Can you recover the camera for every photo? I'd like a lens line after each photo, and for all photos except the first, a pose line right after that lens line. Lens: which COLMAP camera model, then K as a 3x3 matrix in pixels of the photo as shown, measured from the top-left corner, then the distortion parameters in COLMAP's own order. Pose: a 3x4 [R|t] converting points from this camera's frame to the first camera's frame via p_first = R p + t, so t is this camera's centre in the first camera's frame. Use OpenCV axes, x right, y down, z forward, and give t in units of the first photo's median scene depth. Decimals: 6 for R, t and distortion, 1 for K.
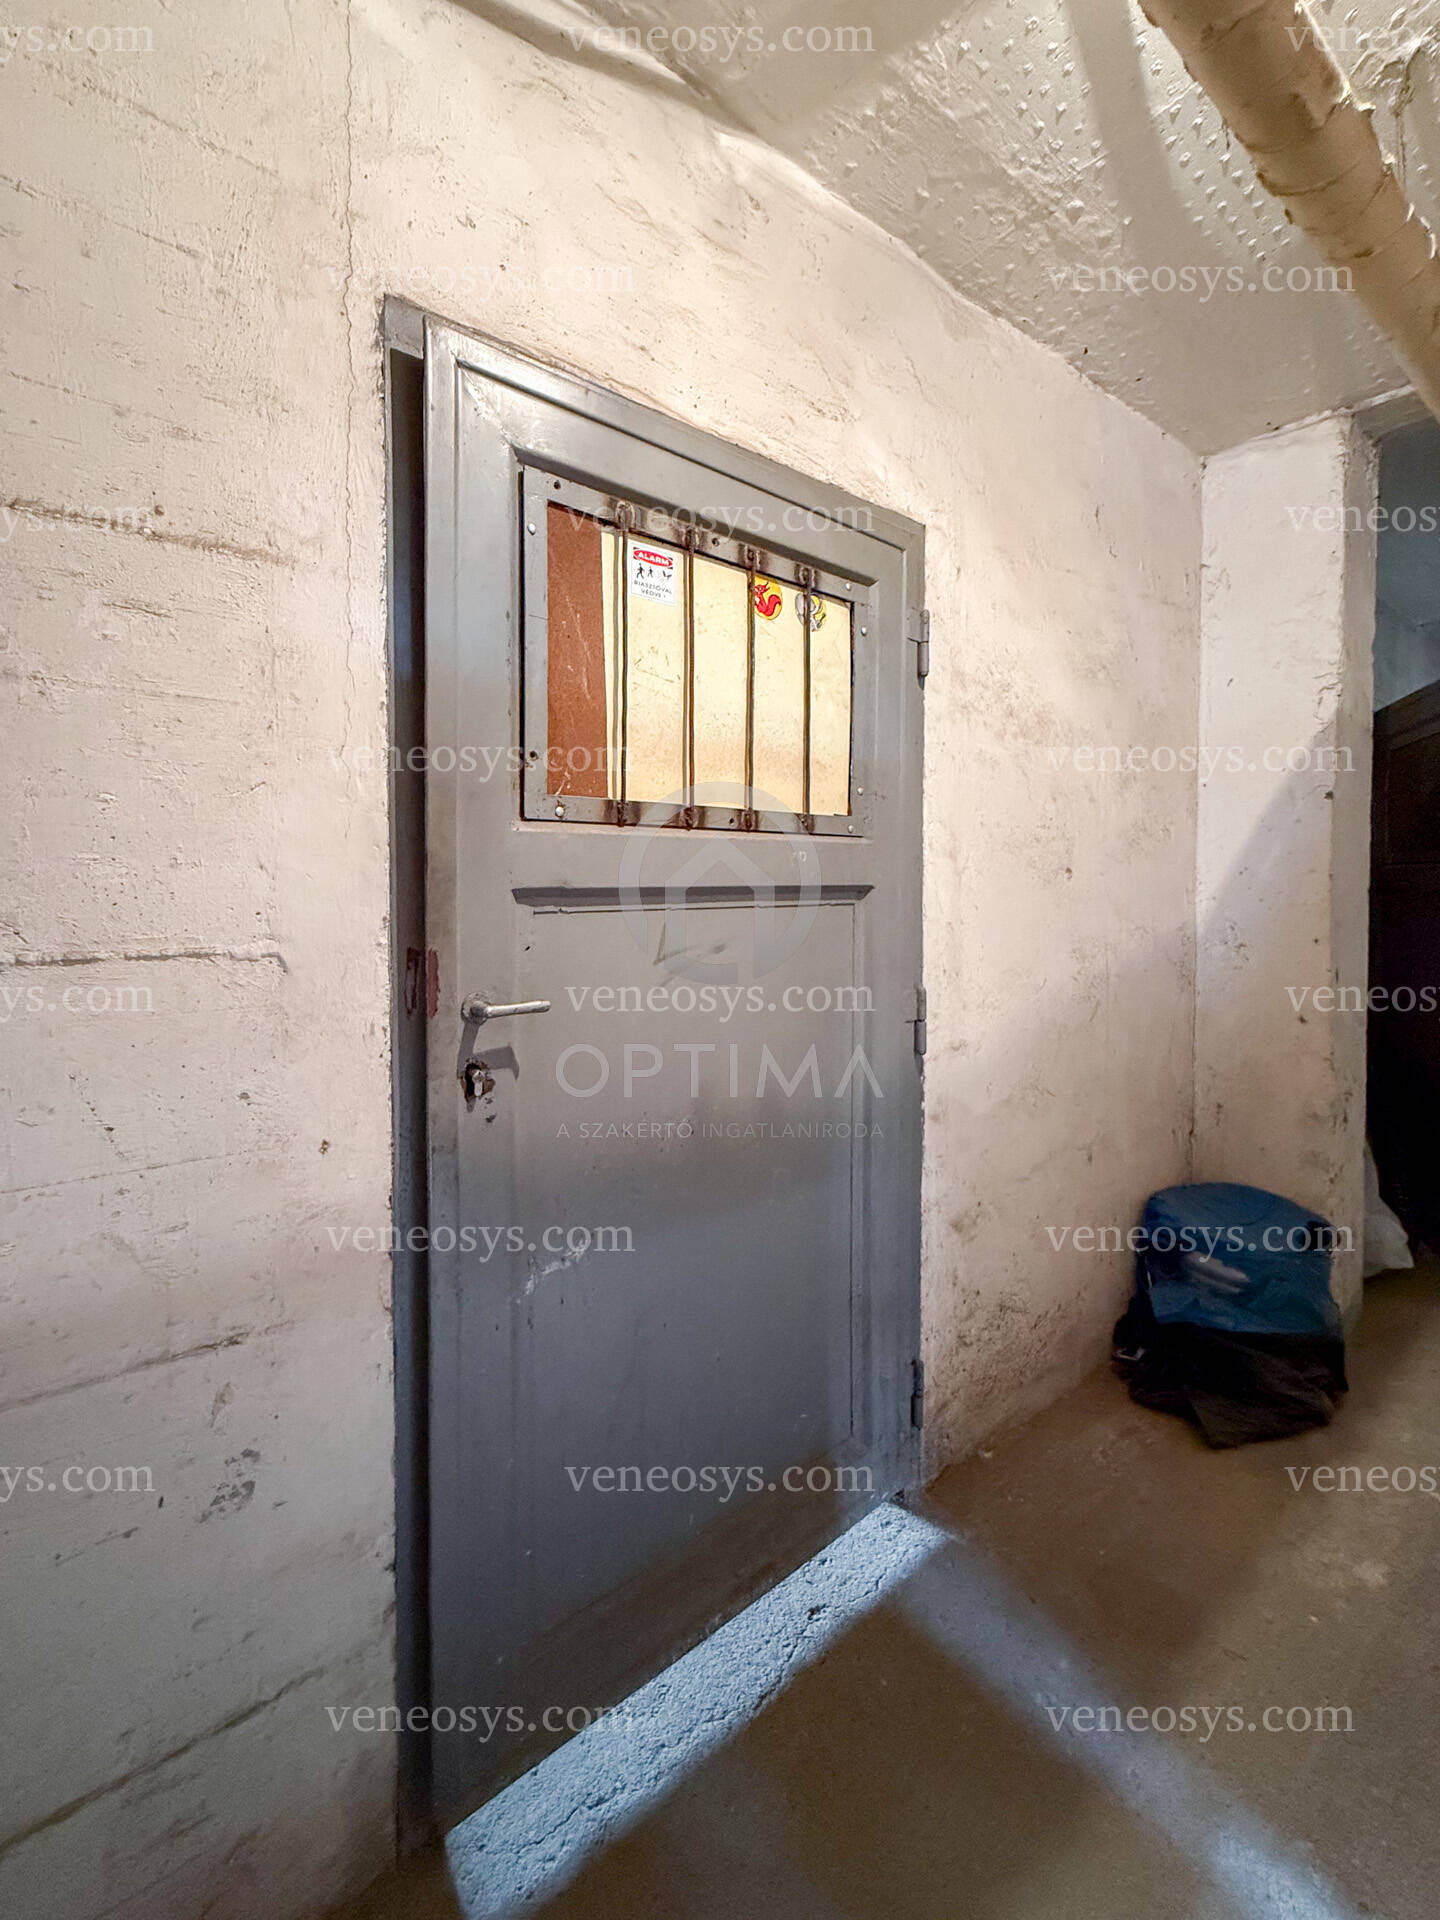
lens RADIAL K [[789.1, 0, 720.6], [0, 789.1, 882.5], [0, 0, 1]] dist [-0.002752, -0.000149]
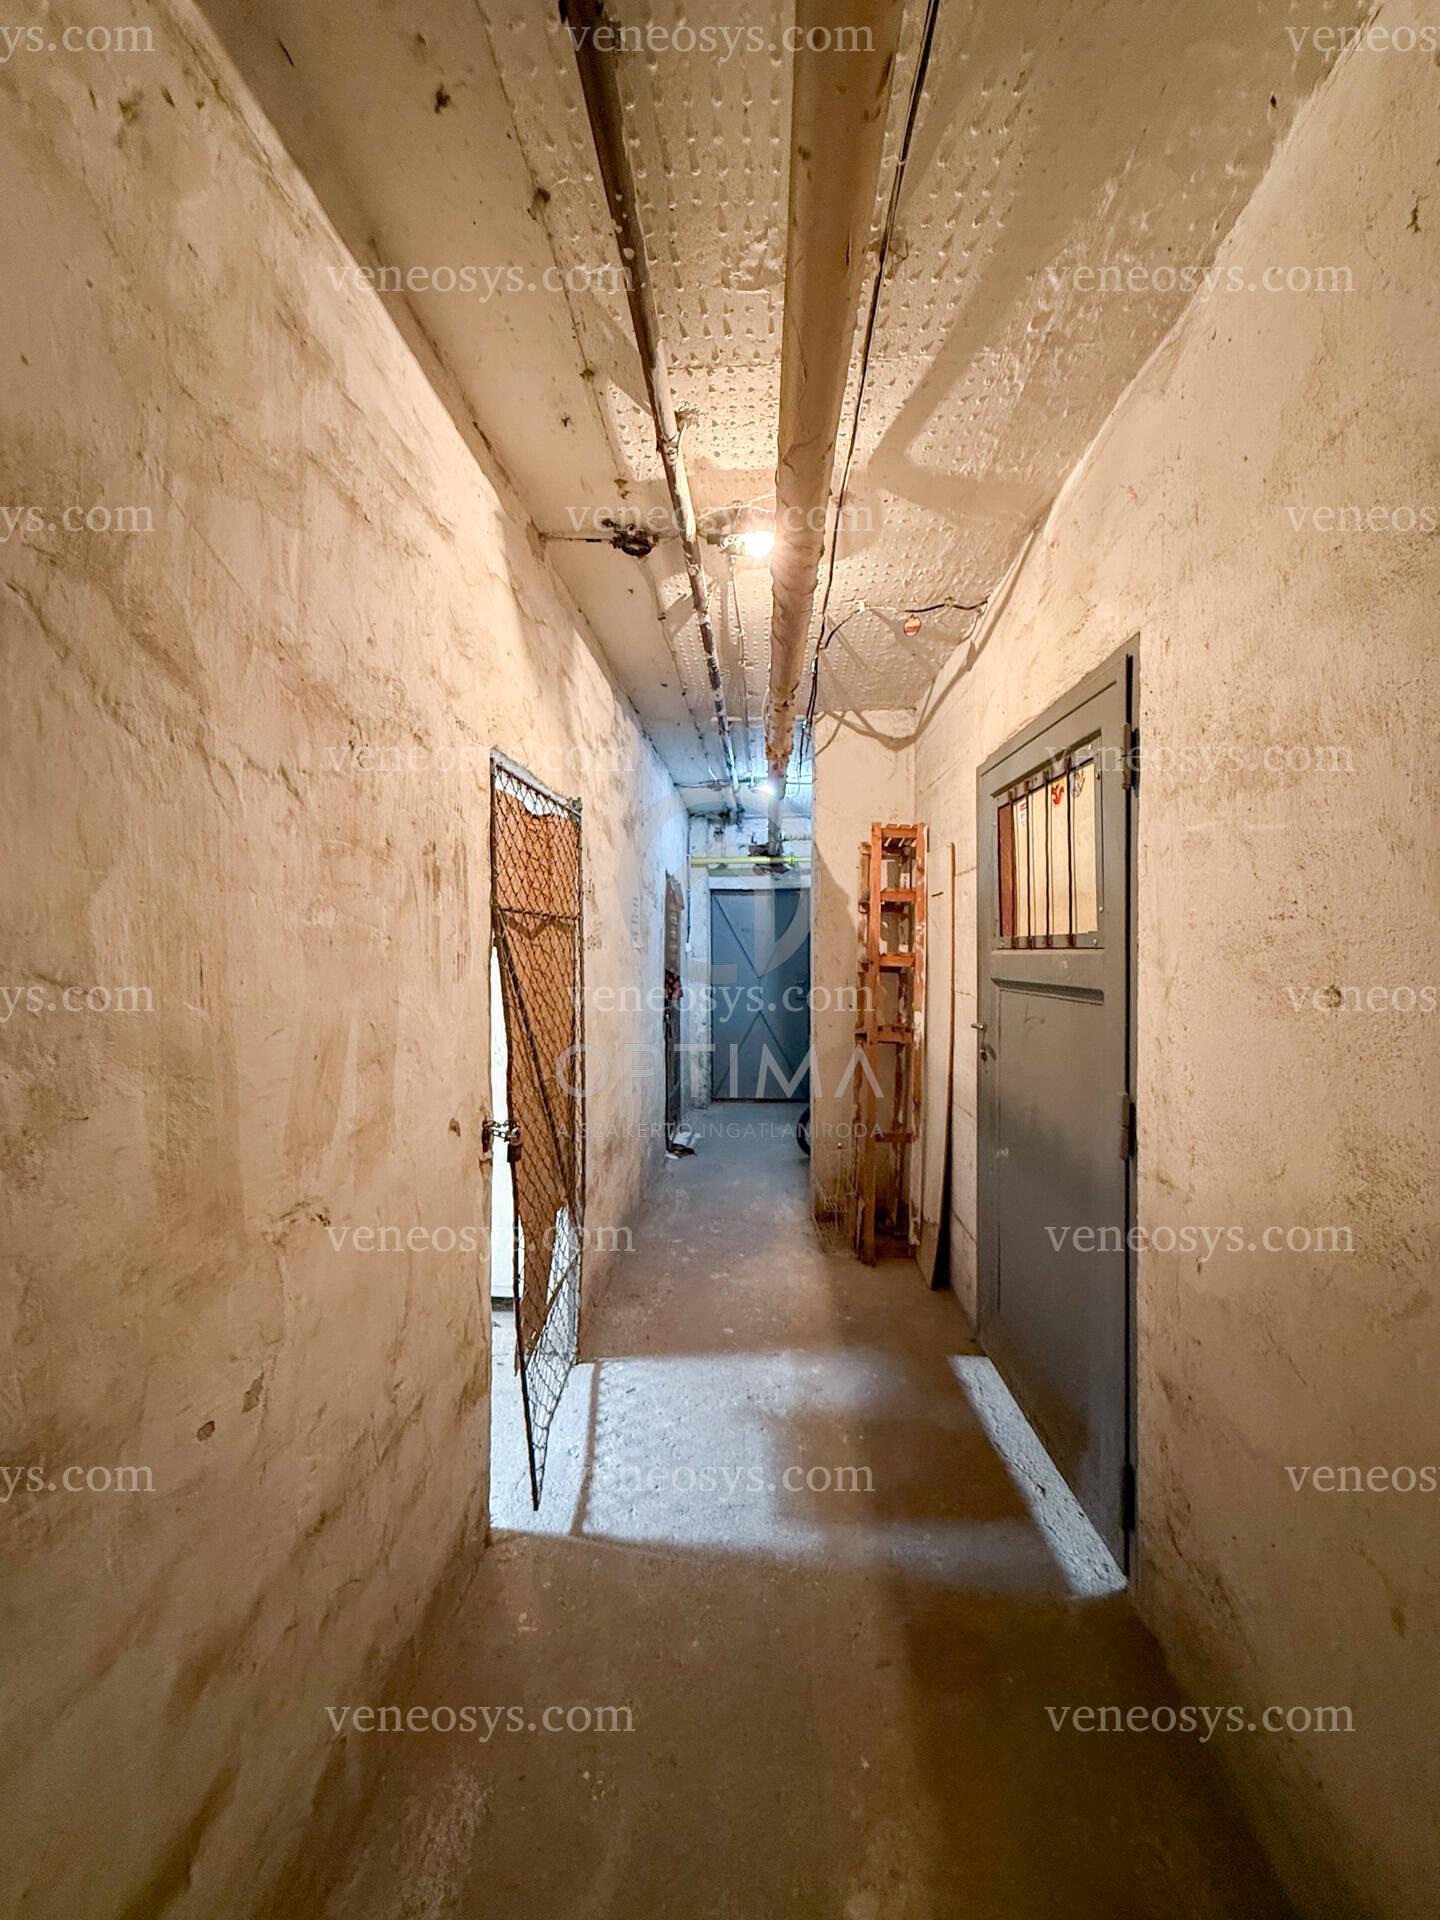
lens RADIAL K [[789.1, 0, 720.1], [0, 789.1, 954.5], [0, 0, 1]] dist [-0.002752, -0.000149]
pose [[-0.643332, -0.002202, -0.765584, 1.573729], [-0.014128, 0.999860, 0.008997, -0.055310], [0.765457, 0.016604, -0.643273, 1.434906]]
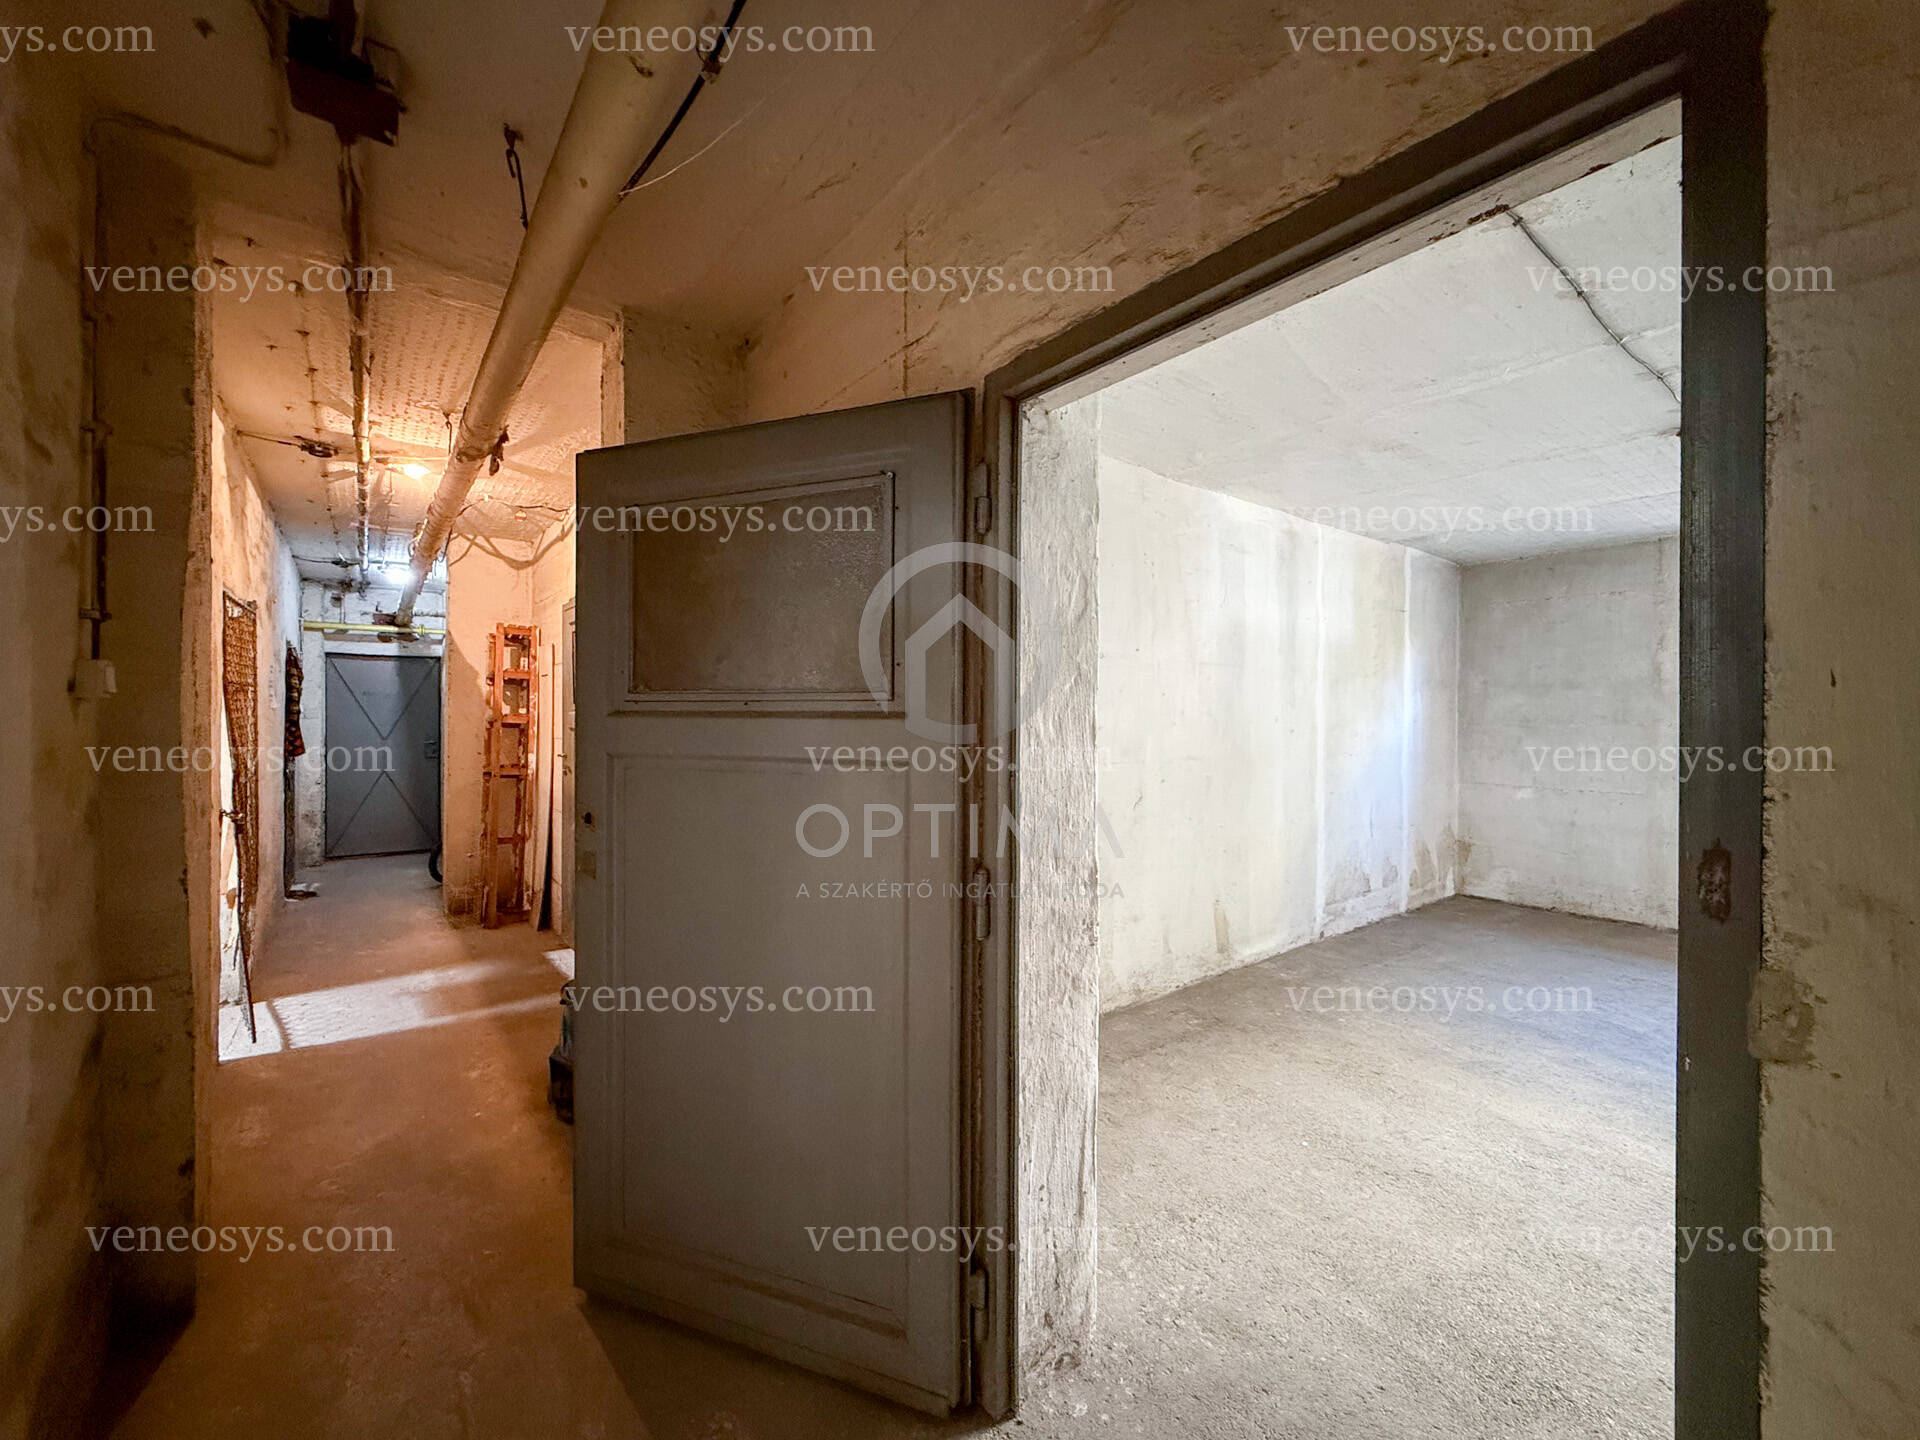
lens RADIAL K [[789.1, 0, 962.2], [0, 789.1, 719.1], [0, 0, 1]] dist [-0.002752, -0.000149]
pose [[0.005161, -0.006029, -0.999969, 2.965335], [-0.018596, 0.999808, -0.006124, -0.036897], [0.999814, 0.018627, 0.005048, 2.308594]]
